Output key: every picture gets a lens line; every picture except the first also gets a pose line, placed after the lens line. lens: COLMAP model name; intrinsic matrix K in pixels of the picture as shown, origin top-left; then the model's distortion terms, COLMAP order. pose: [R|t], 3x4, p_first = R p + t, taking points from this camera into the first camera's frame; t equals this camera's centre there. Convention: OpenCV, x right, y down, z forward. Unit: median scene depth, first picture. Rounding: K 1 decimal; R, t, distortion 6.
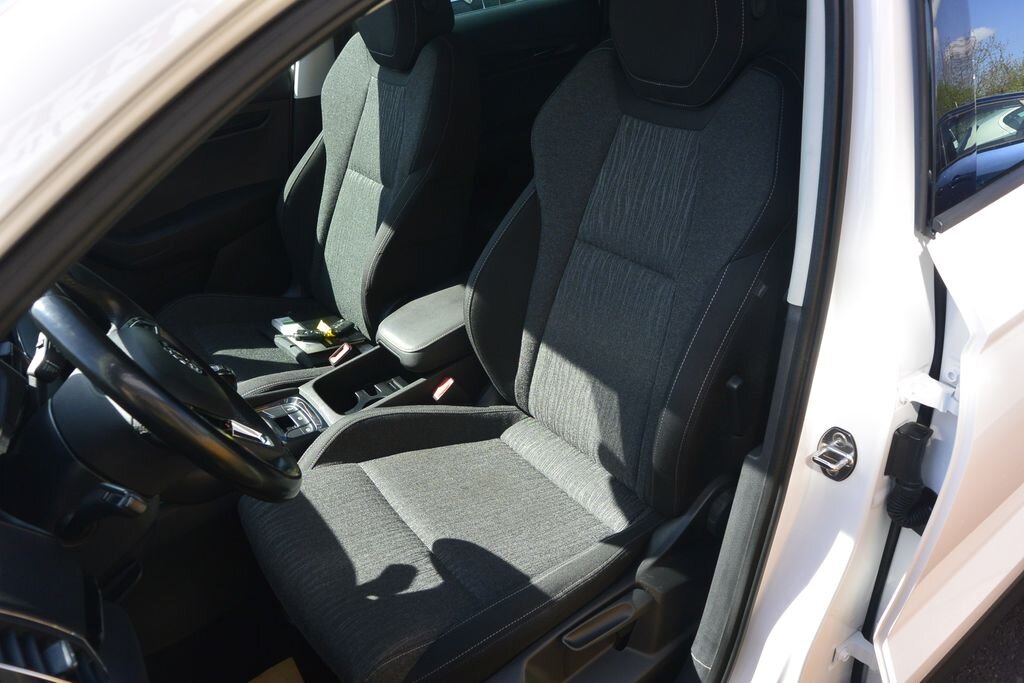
lens RADIAL K [[797.6, 0, 513.5], [0, 797.6, 337.2], [0, 0, 1]] dist [-0.003136, 0.016509]
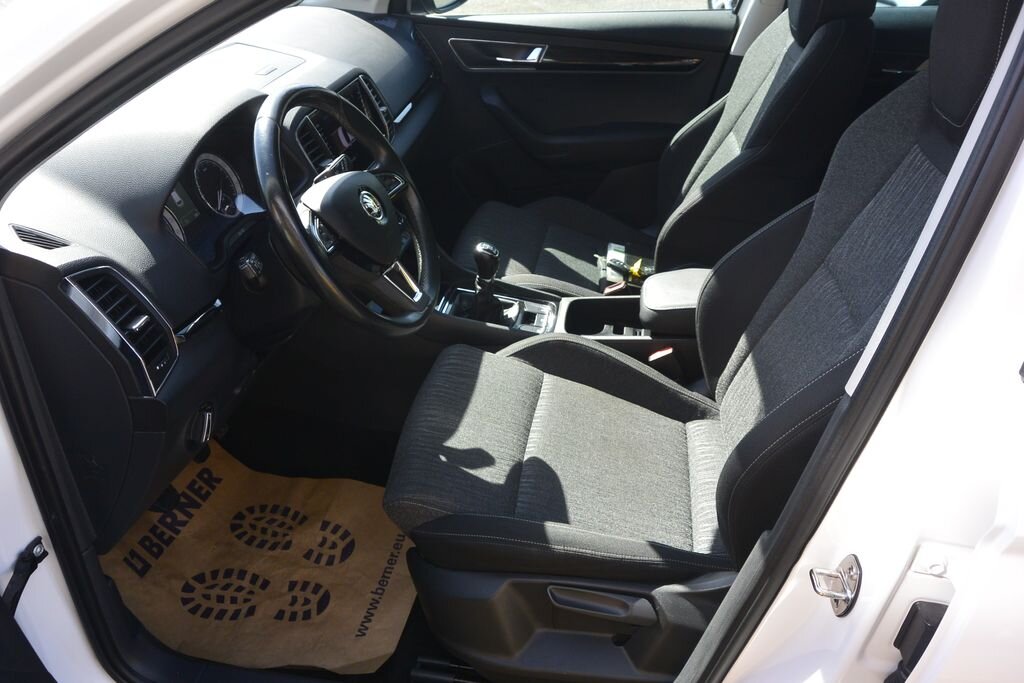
lens RADIAL K [[797.6, 0, 515.8], [0, 797.6, 344.8], [0, 0, 1]] dist [-0.003136, 0.016509]
pose [[0.700889, 0.434713, -0.565491, 0.393438], [-0.401219, 0.895777, 0.191330, -0.074655], [0.589727, 0.092785, 0.802255, 0.078712]]
